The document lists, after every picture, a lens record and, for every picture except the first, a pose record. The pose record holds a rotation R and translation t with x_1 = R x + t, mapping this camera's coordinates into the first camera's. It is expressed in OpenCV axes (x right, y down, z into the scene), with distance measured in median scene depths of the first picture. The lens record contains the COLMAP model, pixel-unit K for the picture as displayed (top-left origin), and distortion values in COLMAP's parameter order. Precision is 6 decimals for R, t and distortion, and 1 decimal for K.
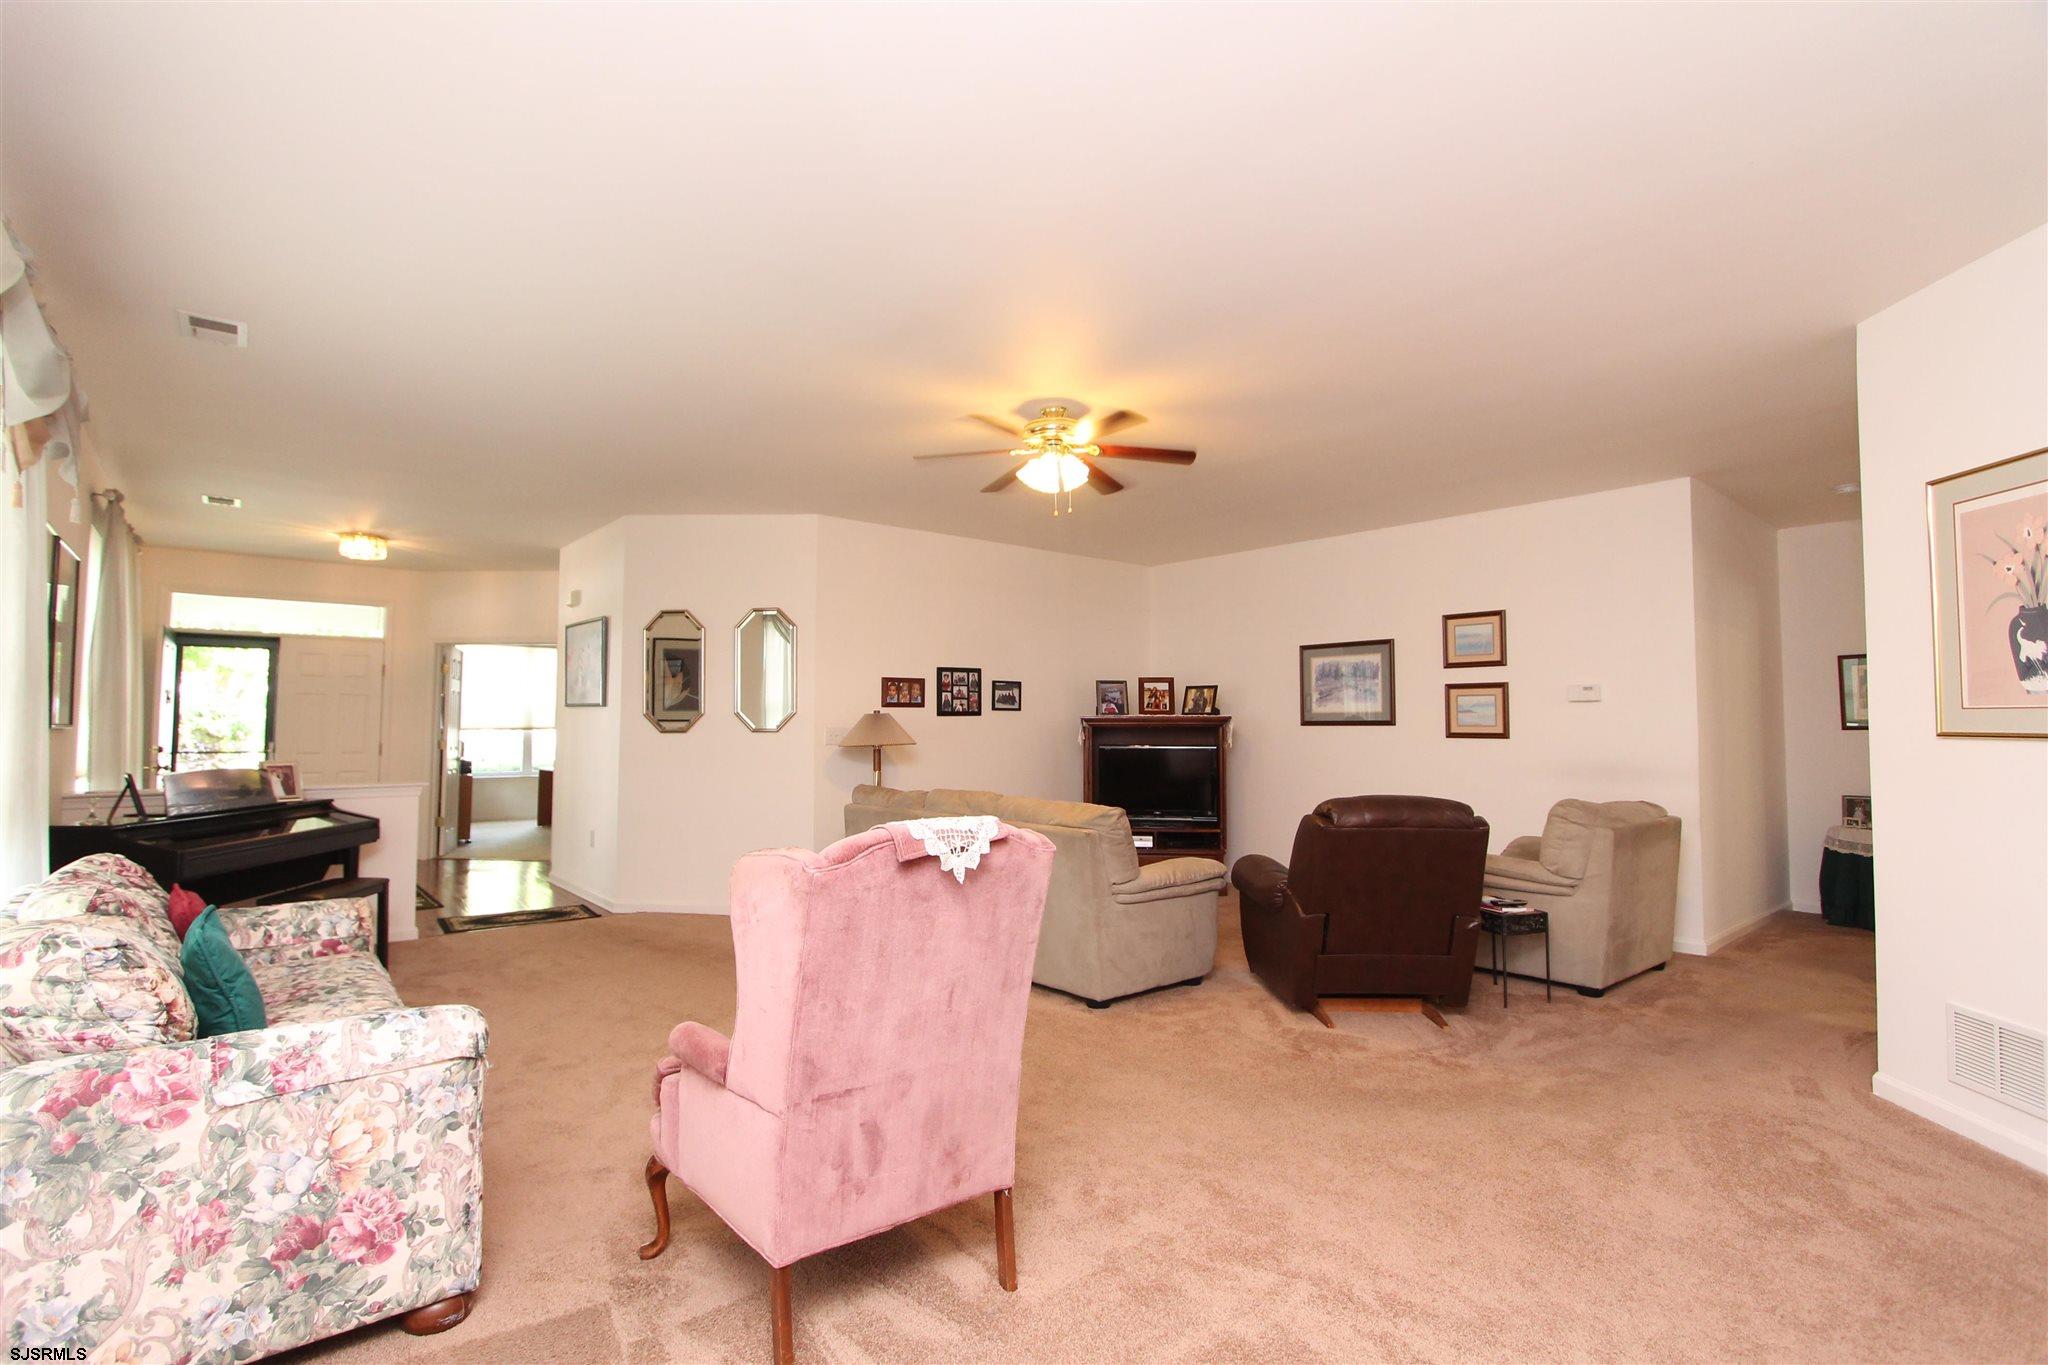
lens RADIAL K [[947.4, 0, 1029.9], [0, 947.4, 693.5], [0, 0, 1]] dist [-0.017325, 0.002818]
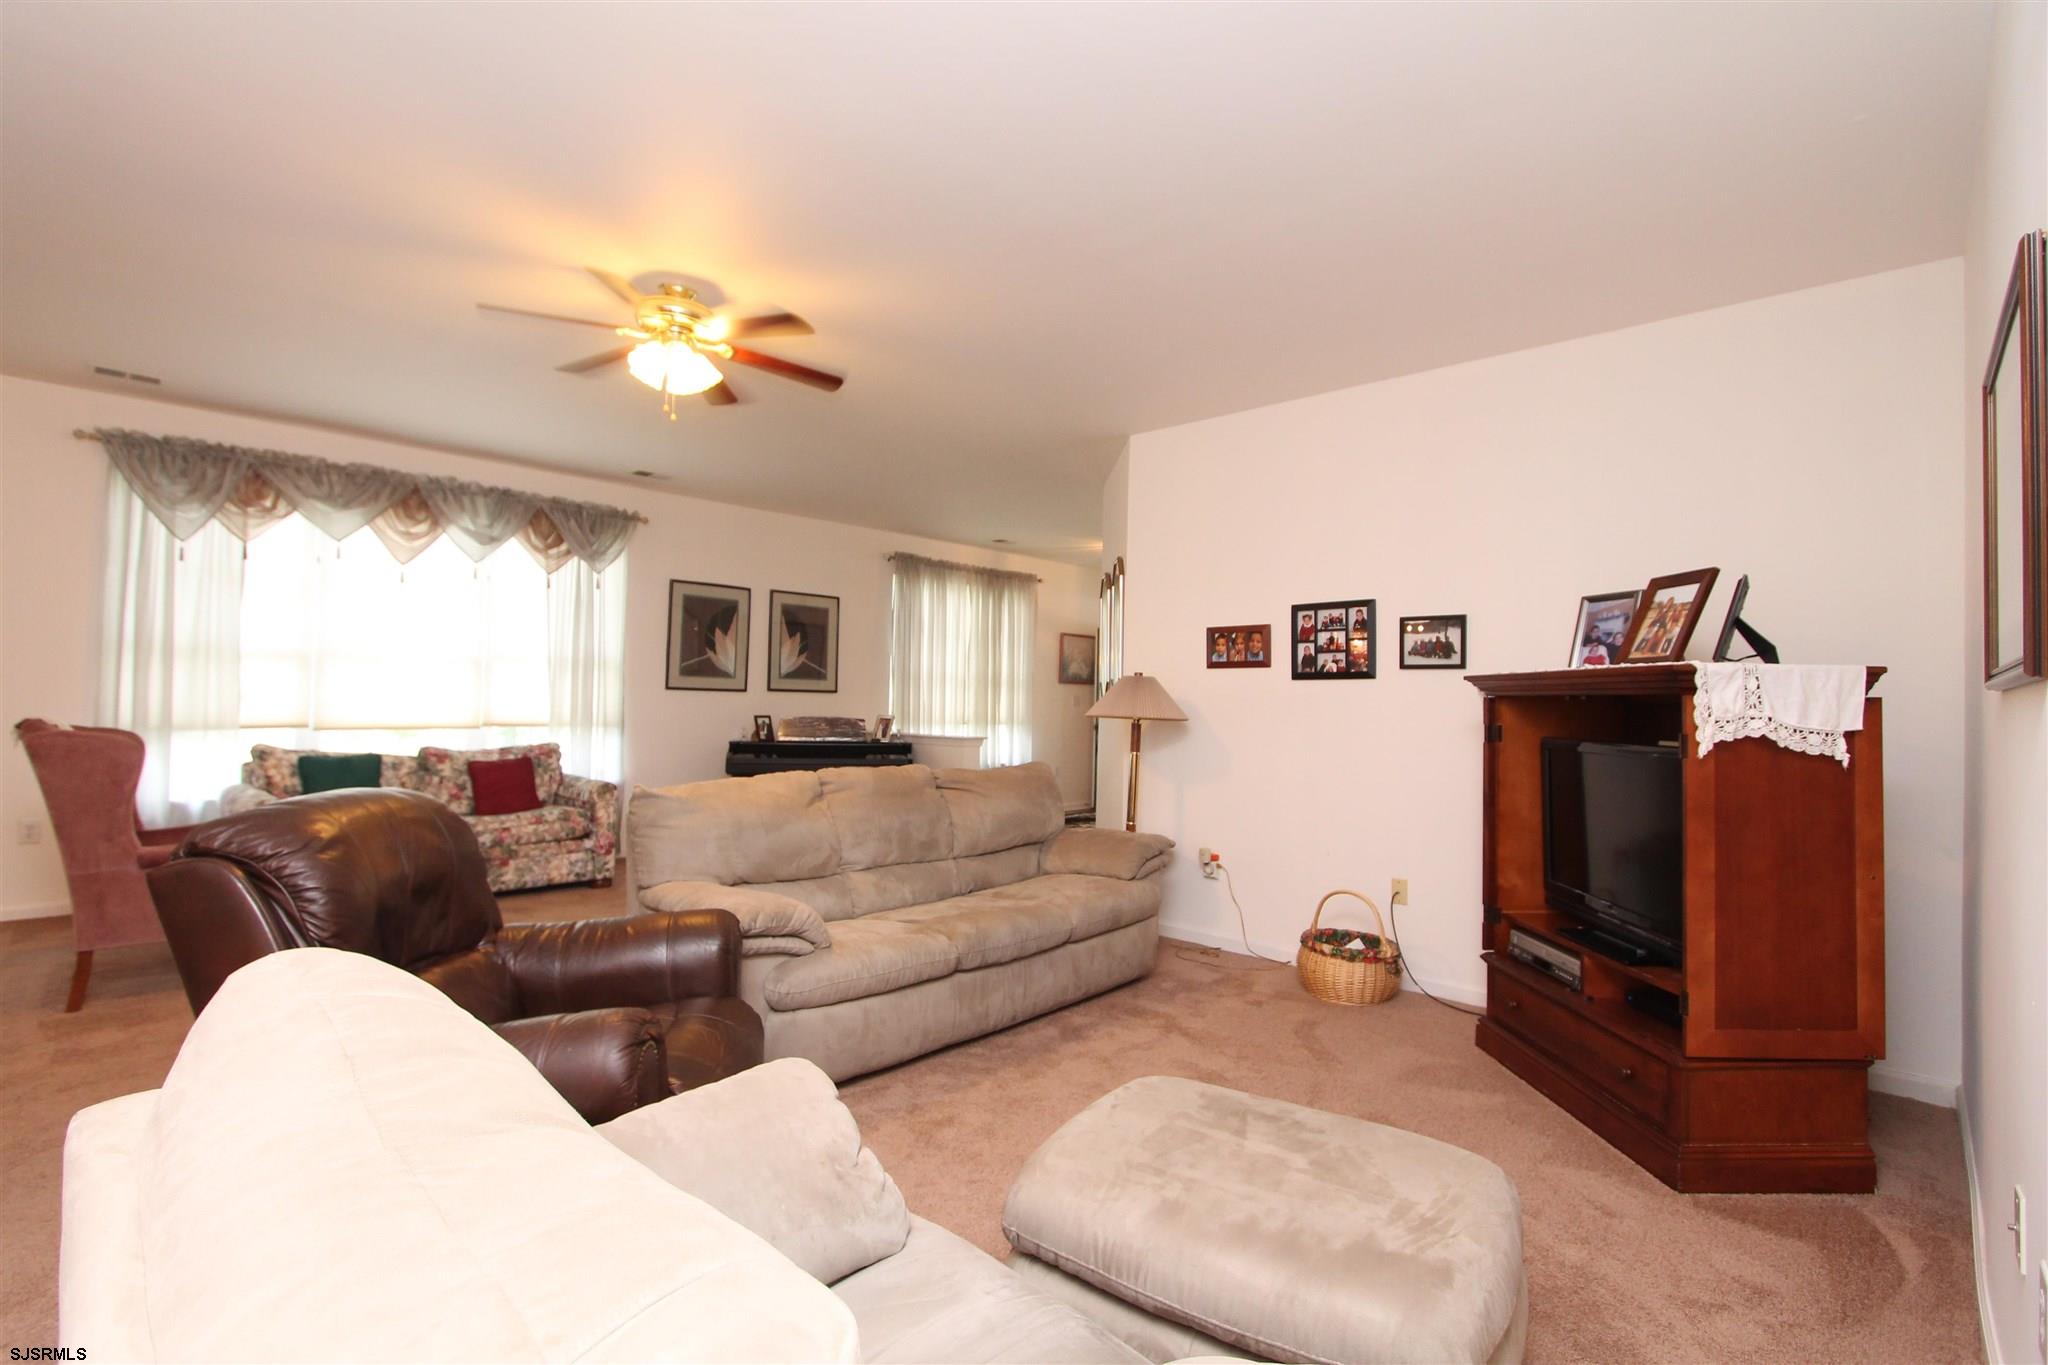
lens RADIAL K [[947.4, 0, 1021.3], [0, 947.4, 679.8], [0, 0, 1]] dist [-0.017325, 0.002818]
pose [[0.112856, -0.020649, -0.993397, 0.520134], [0.012957, 0.999730, -0.019308, 0.033210], [0.993527, -0.010692, 0.113093, 0.729789]]
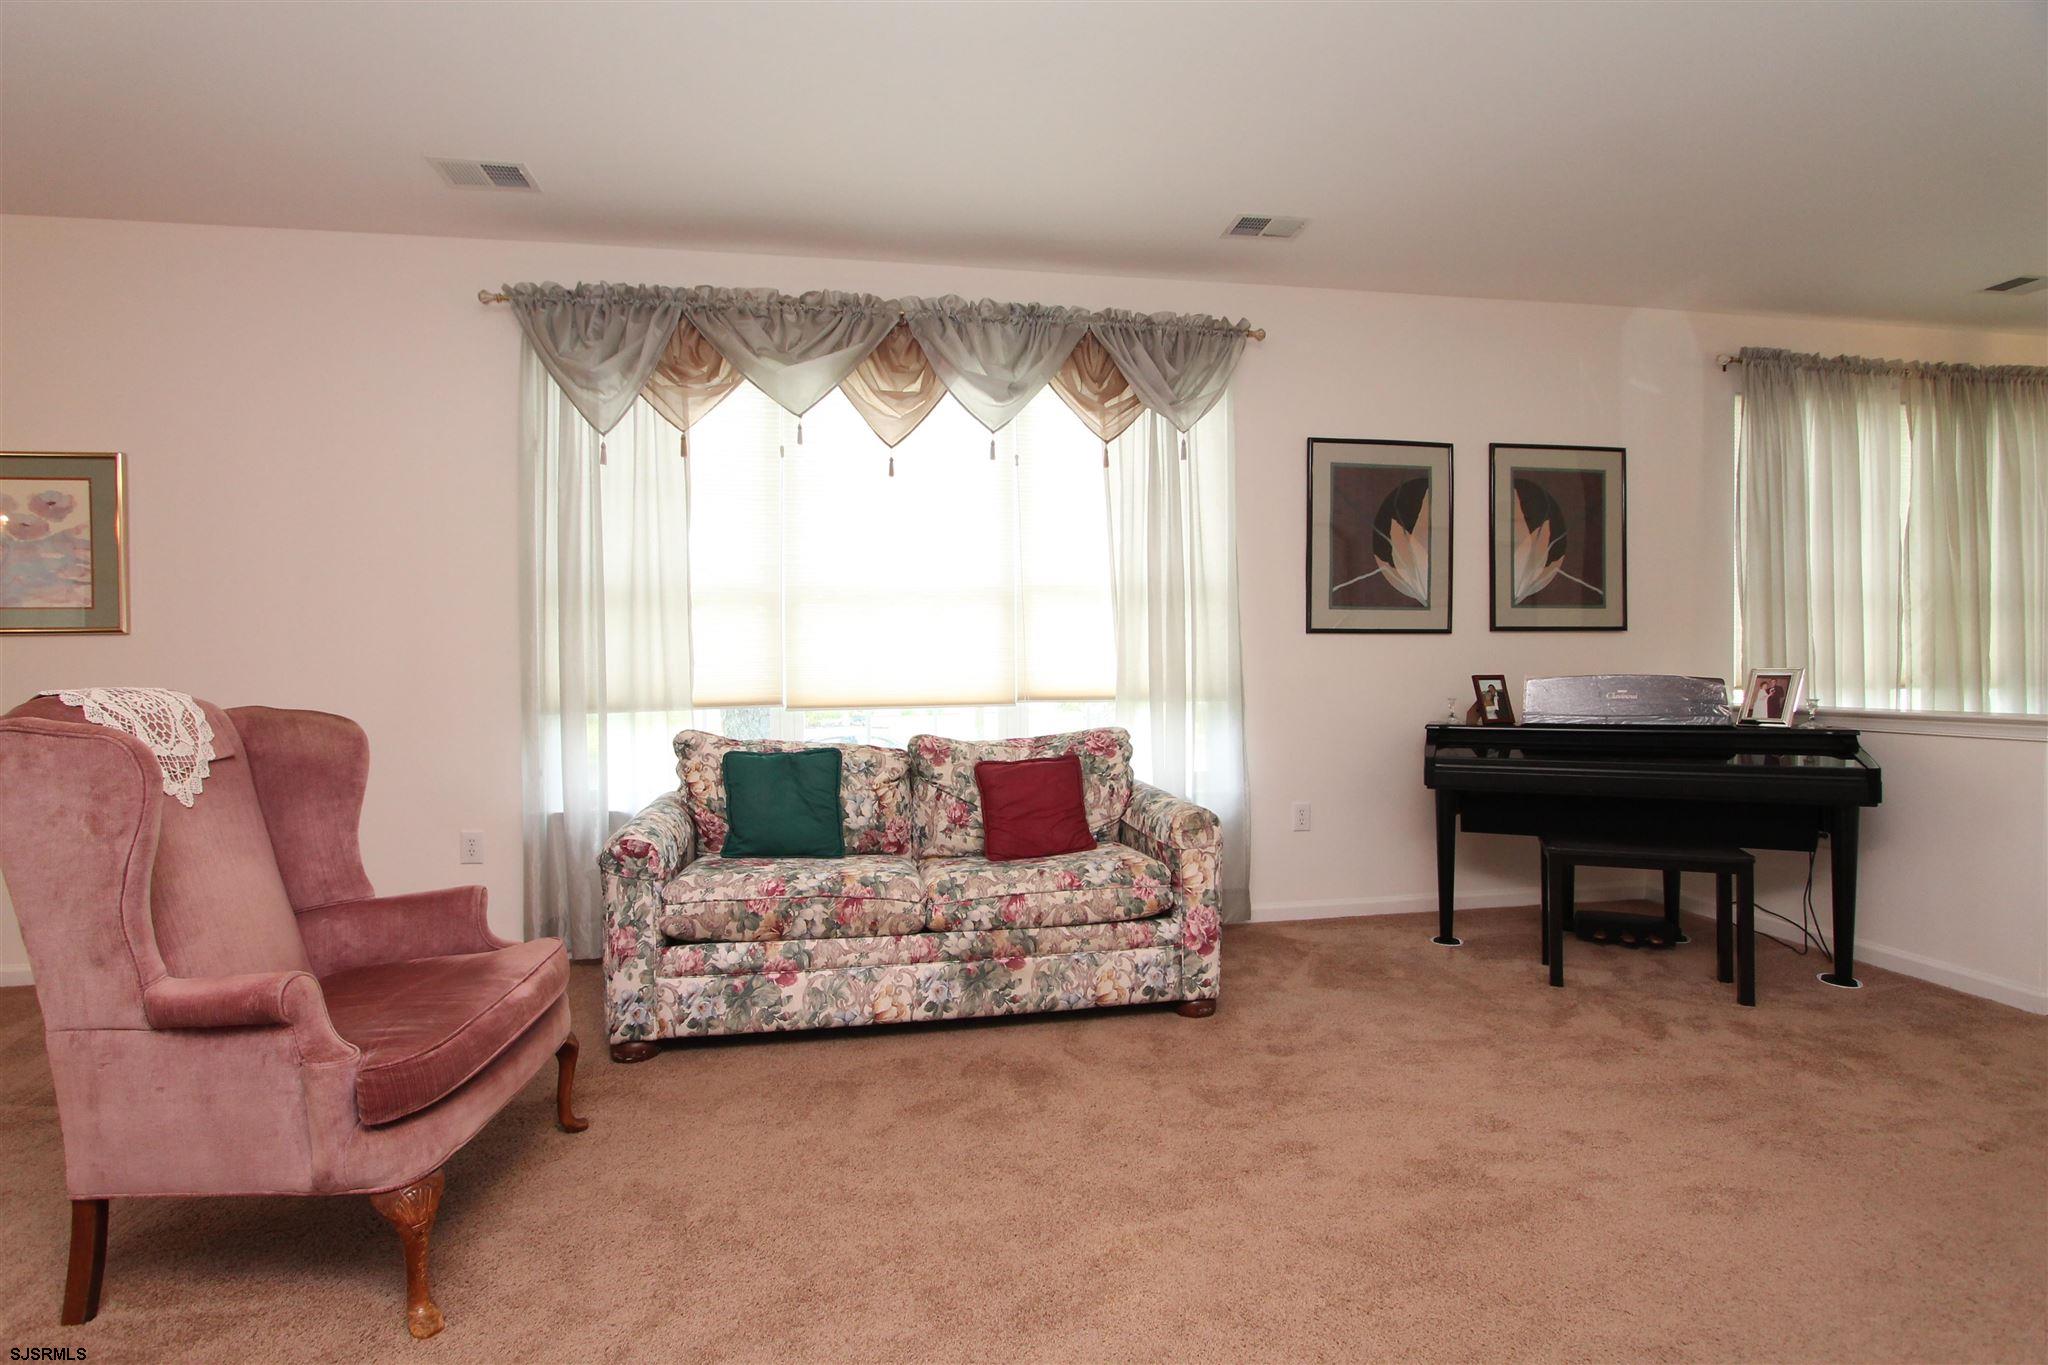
lens RADIAL K [[947.4, 0, 1014.2], [0, 947.4, 679.0], [0, 0, 1]] dist [-0.017325, 0.002818]
pose [[-0.517622, 0.011595, -0.855531, 0.063704], [0.037853, 0.999239, -0.009359, 0.045406], [0.854772, -0.037229, -0.517667, 0.612309]]
